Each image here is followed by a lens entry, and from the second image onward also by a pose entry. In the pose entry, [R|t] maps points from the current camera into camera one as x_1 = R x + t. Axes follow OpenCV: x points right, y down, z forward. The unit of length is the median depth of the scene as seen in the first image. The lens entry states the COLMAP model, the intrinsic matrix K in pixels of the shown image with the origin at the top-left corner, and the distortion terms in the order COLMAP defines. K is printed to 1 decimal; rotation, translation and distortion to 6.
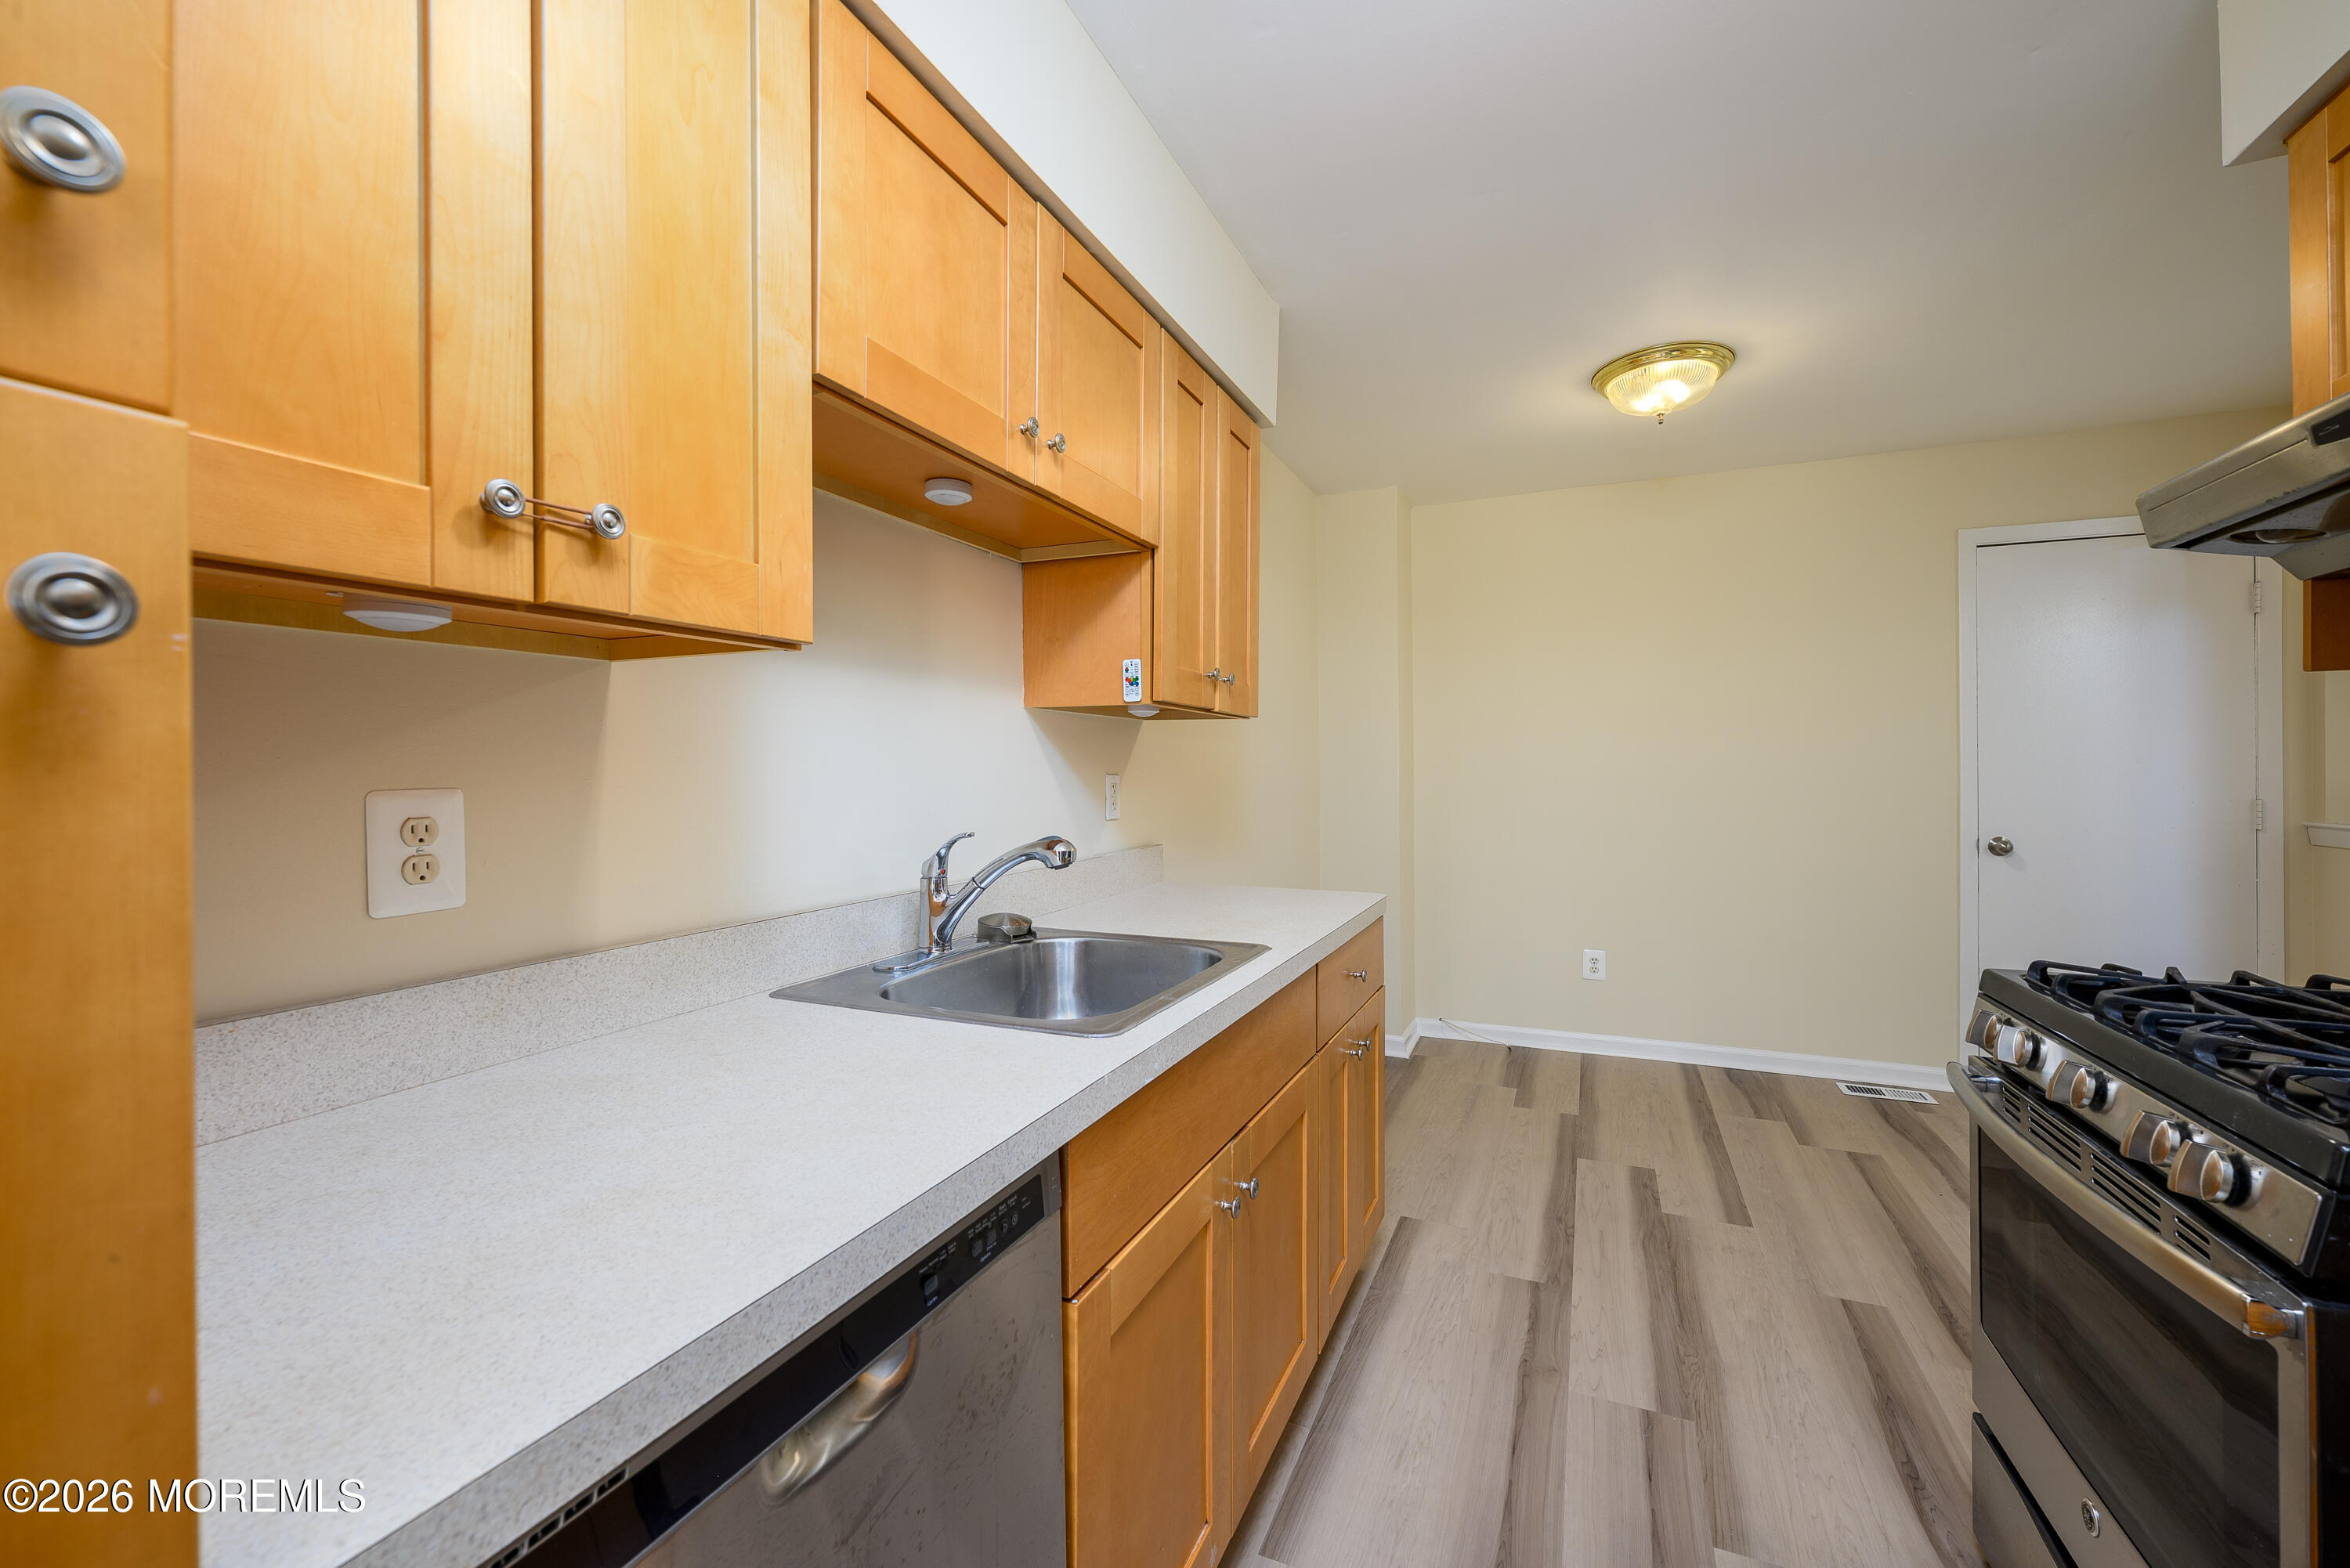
lens RADIAL K [[955.0, 0, 1166.1], [0, 955.0, 760.2], [0, 0, 1]] dist [0.000865, -0.000086]
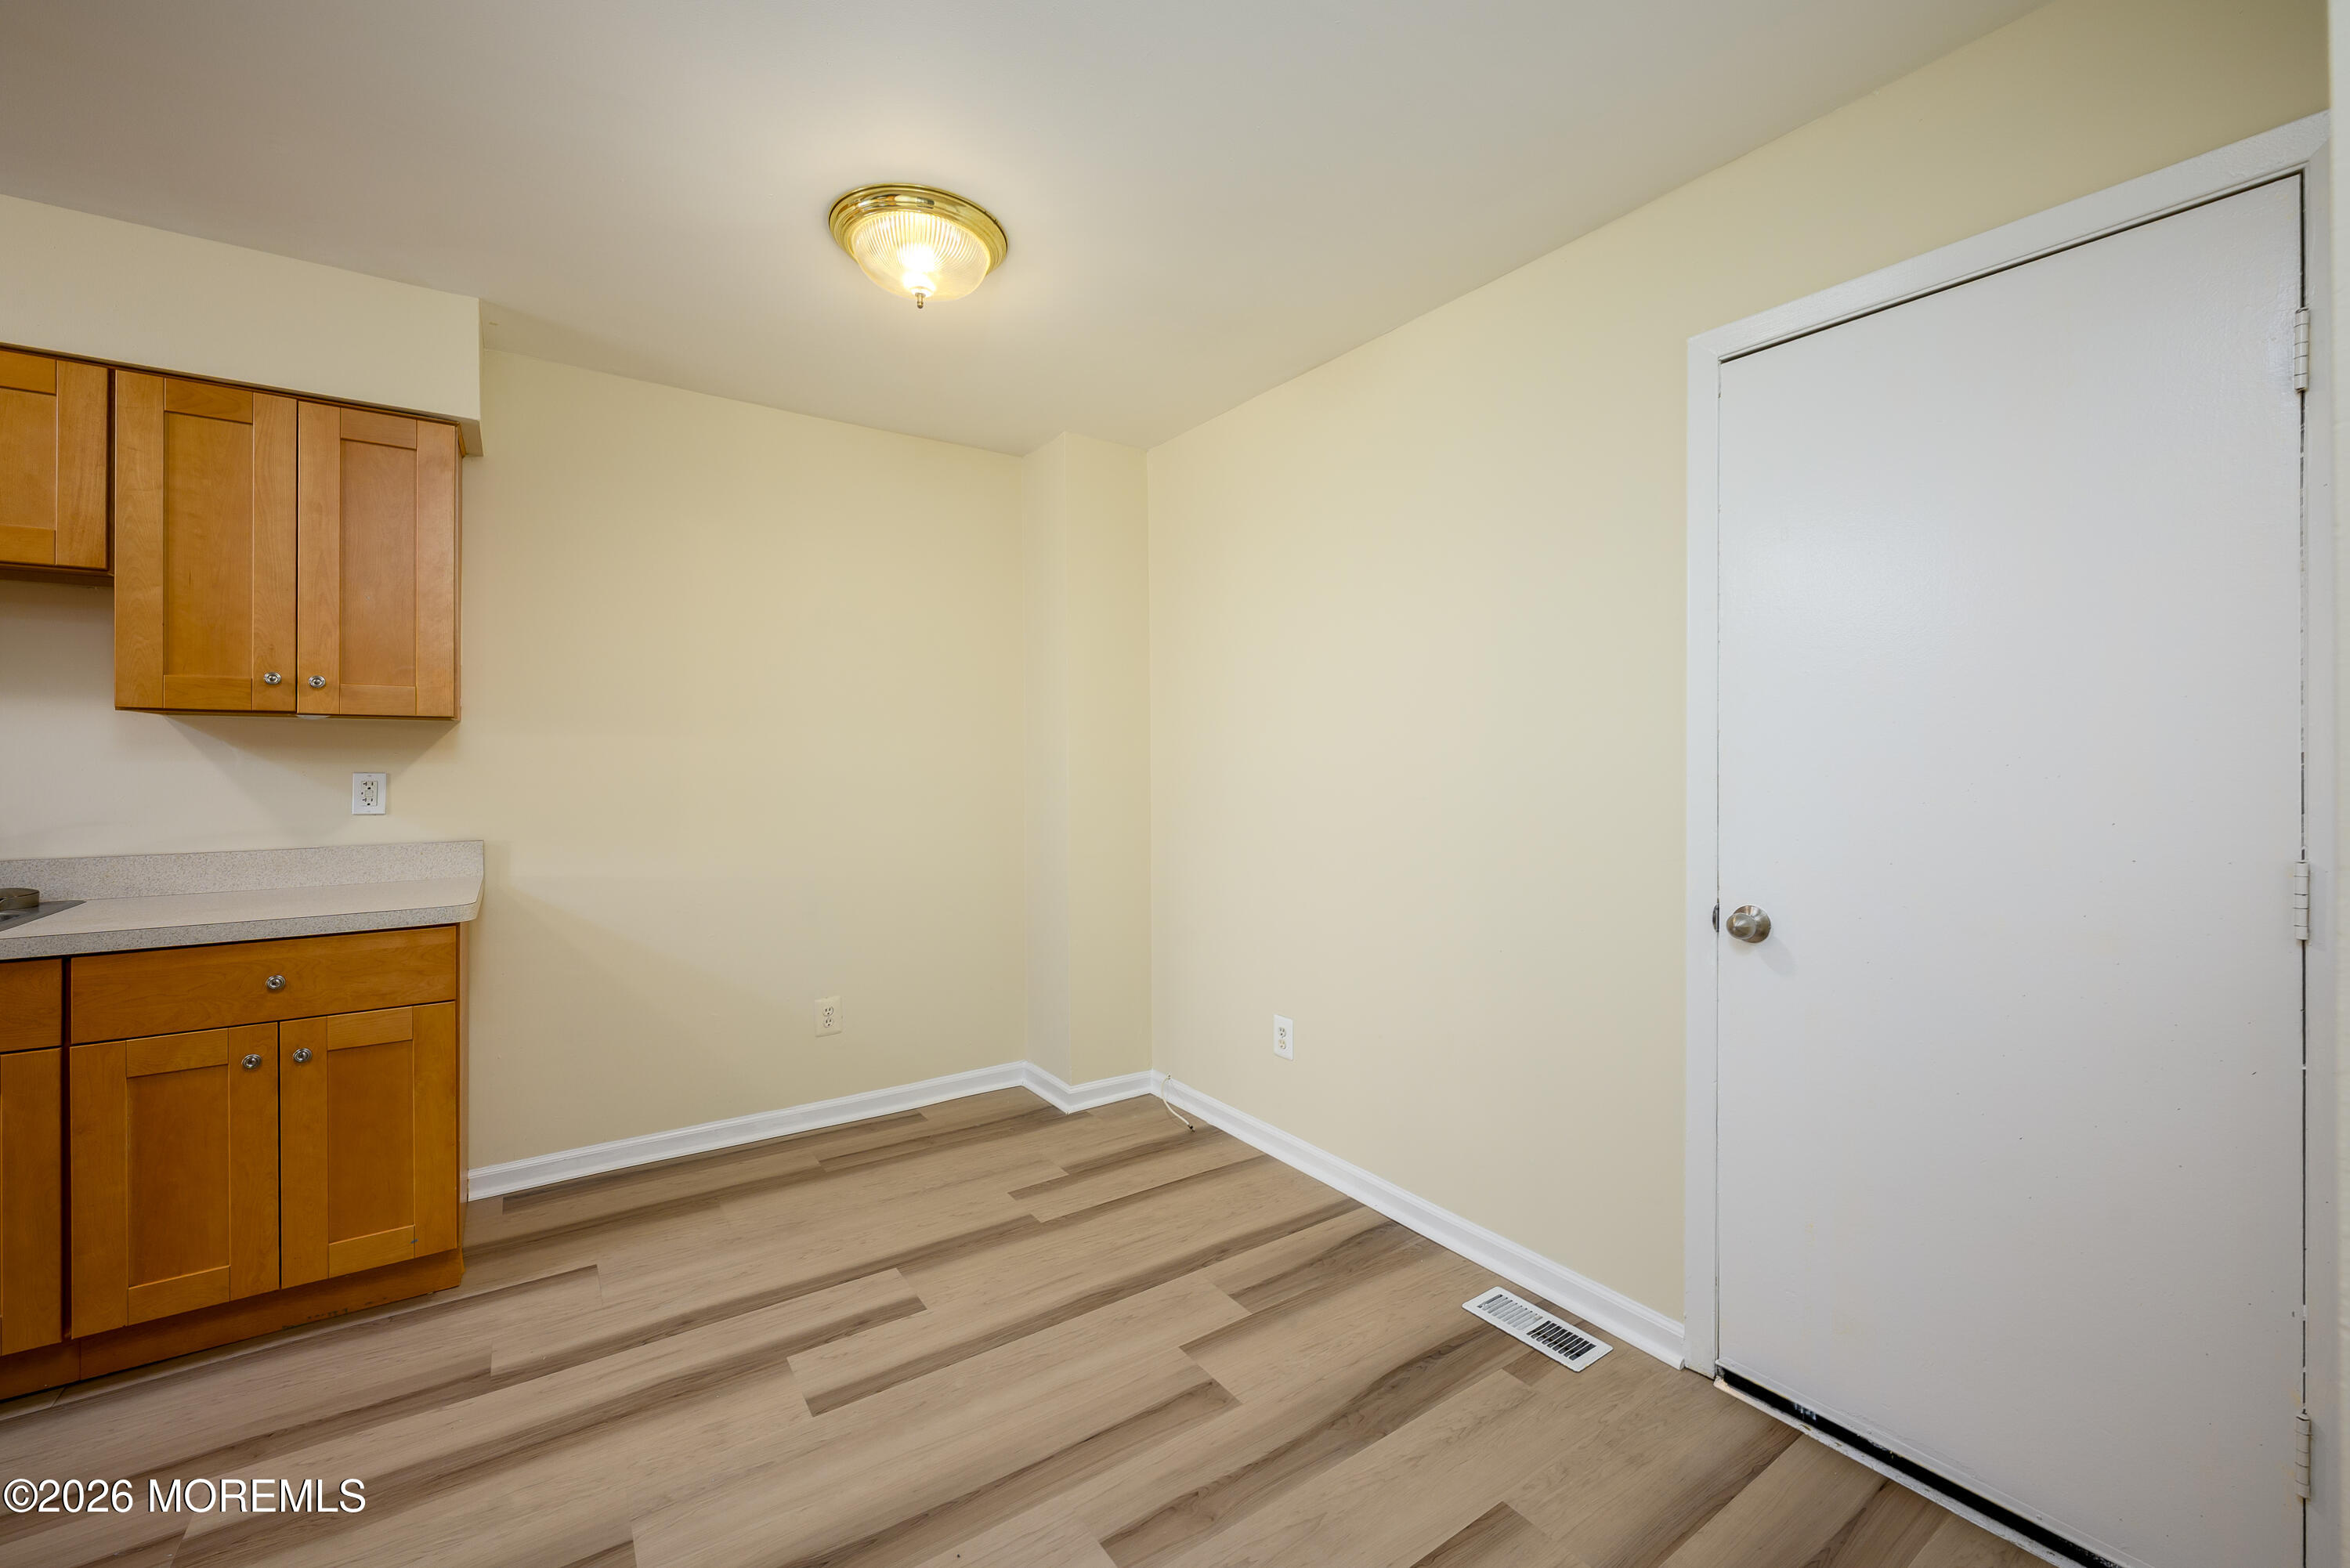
lens RADIAL K [[947.9, 0, 1173.3], [0, 947.9, 753.3], [0, 0, 1]] dist [0.000525, 0.000210]
pose [[0.848573, -0.001341, -0.529077, 1.196429], [0.001471, 0.999999, -0.000174, -0.006040], [0.529076, -0.000630, 0.848574, 0.531607]]
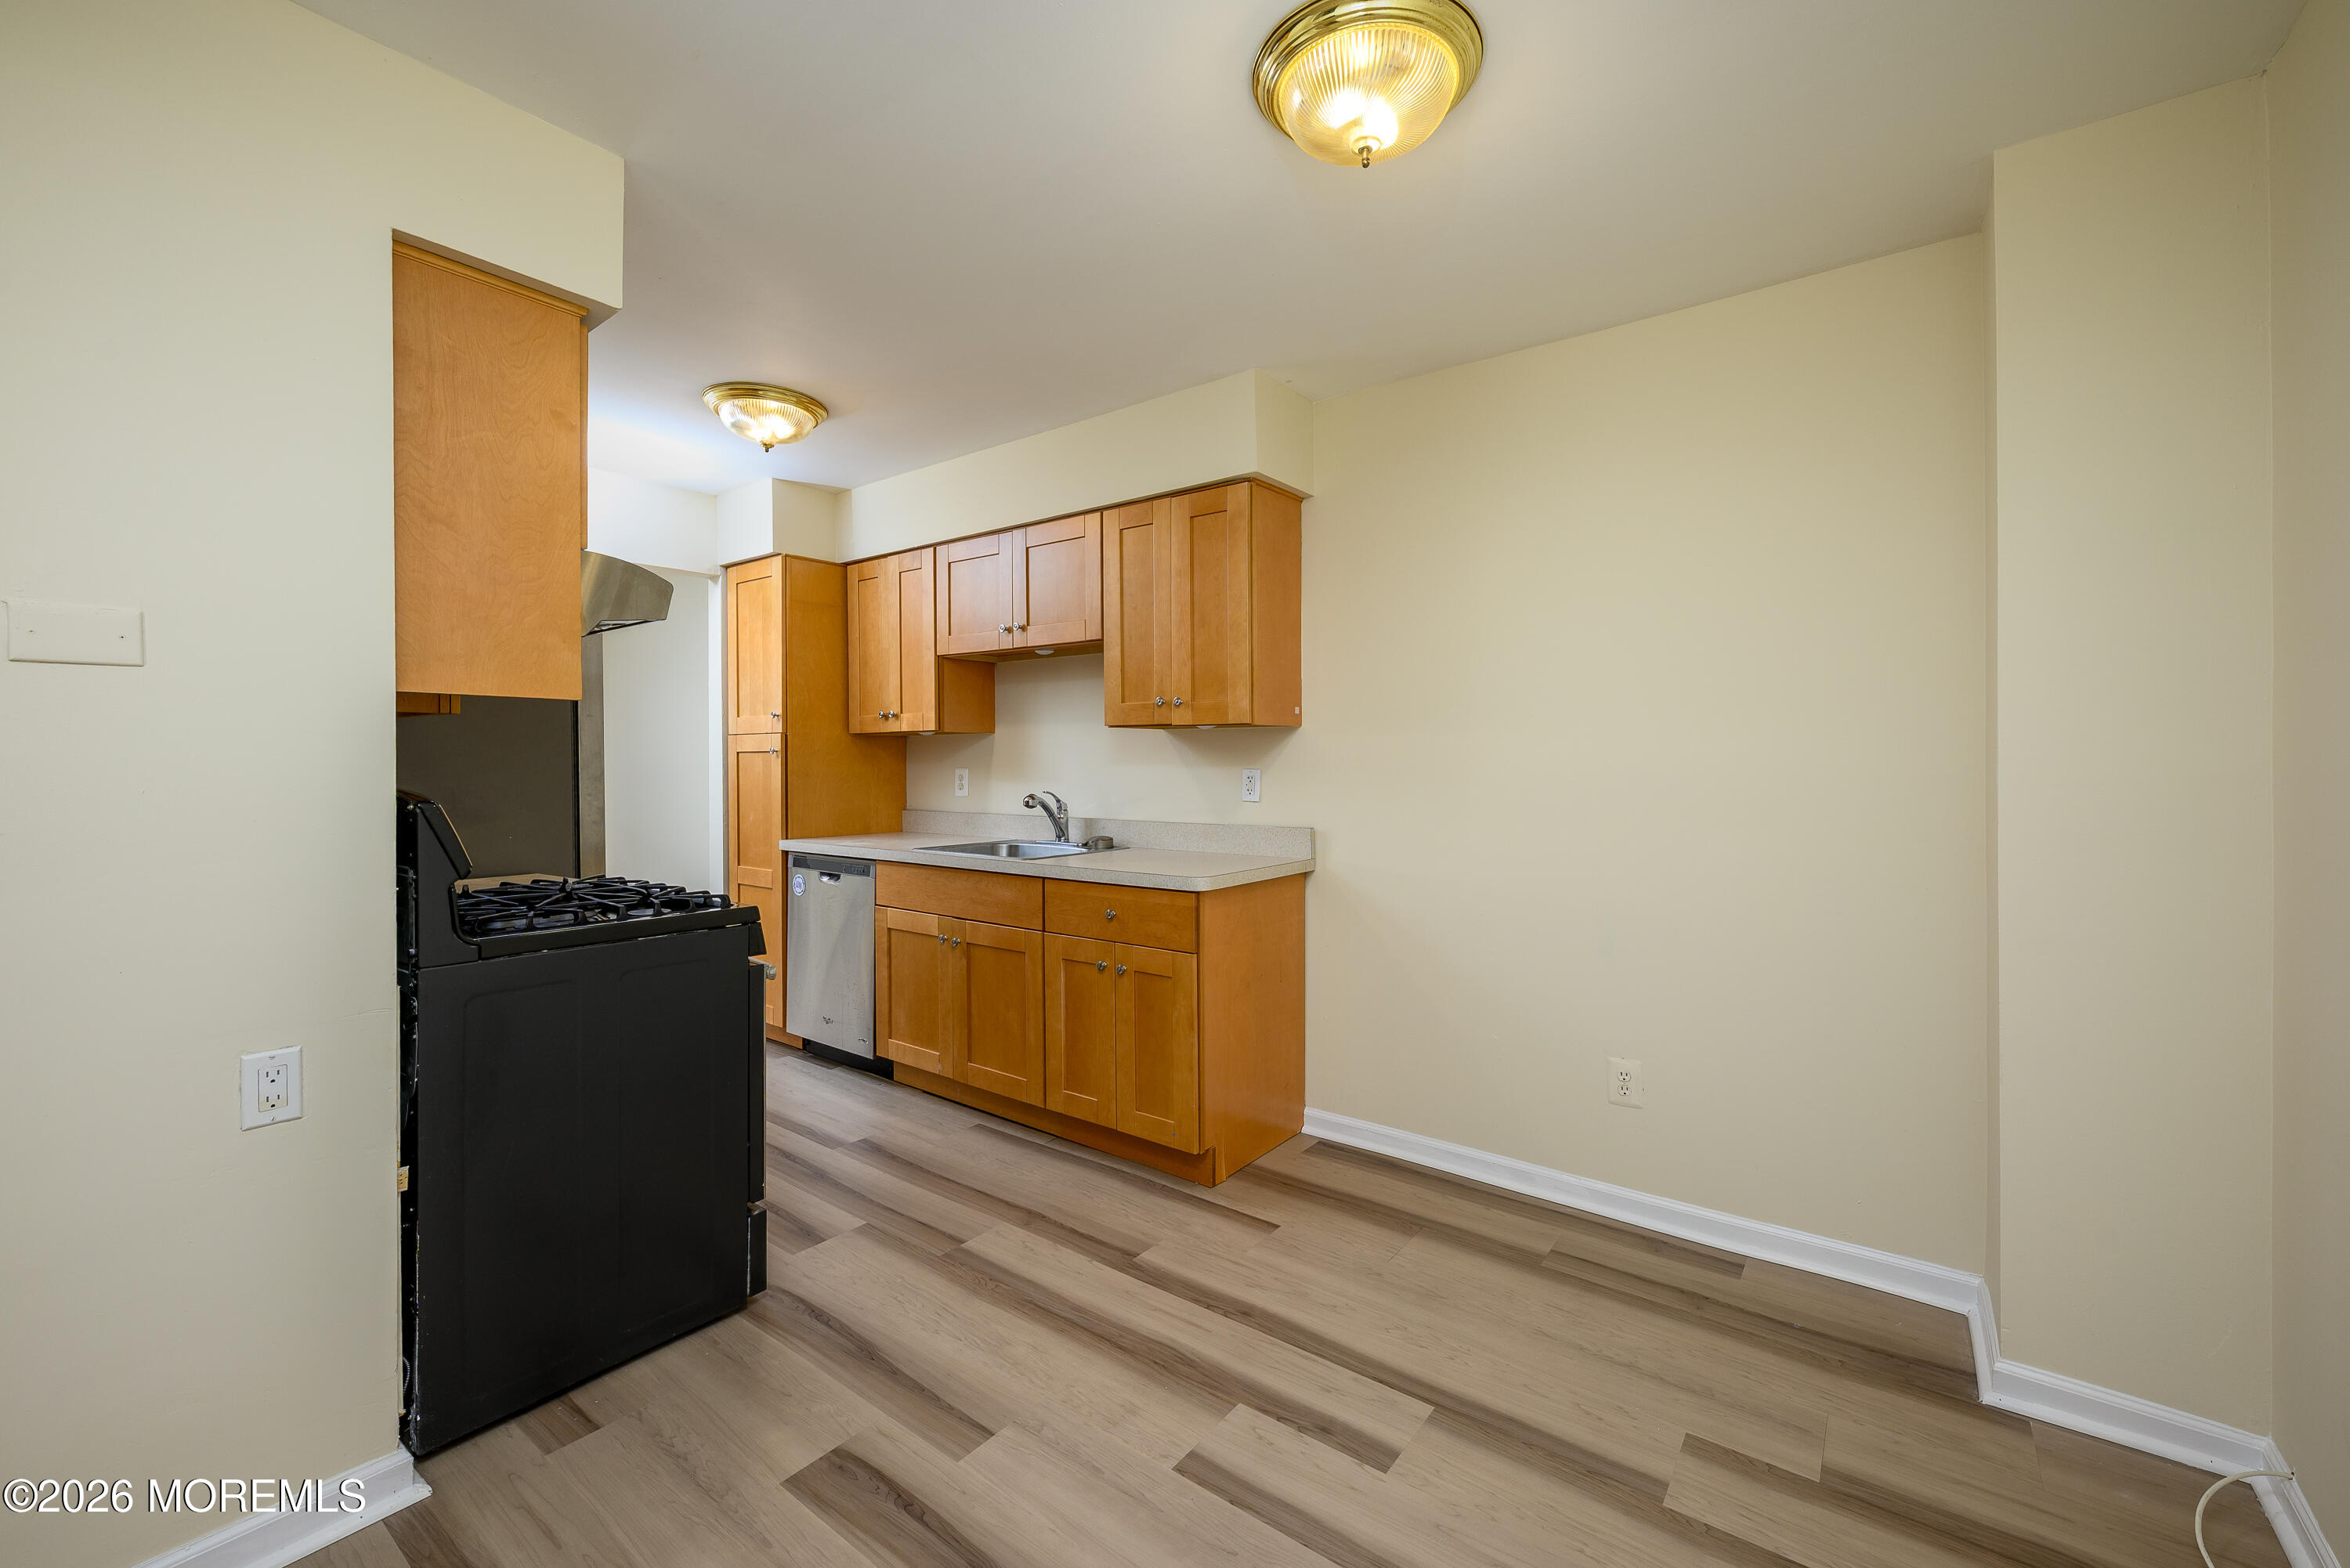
lens RADIAL K [[955.0, 0, 1166.1], [0, 955.0, 760.2], [0, 0, 1]] dist [0.000865, -0.000086]
pose [[-0.245676, 0.001254, -0.969351, 1.229731], [0.008079, 0.999967, -0.000754, 0.001706], [0.969318, -0.008016, -0.245678, 1.140376]]
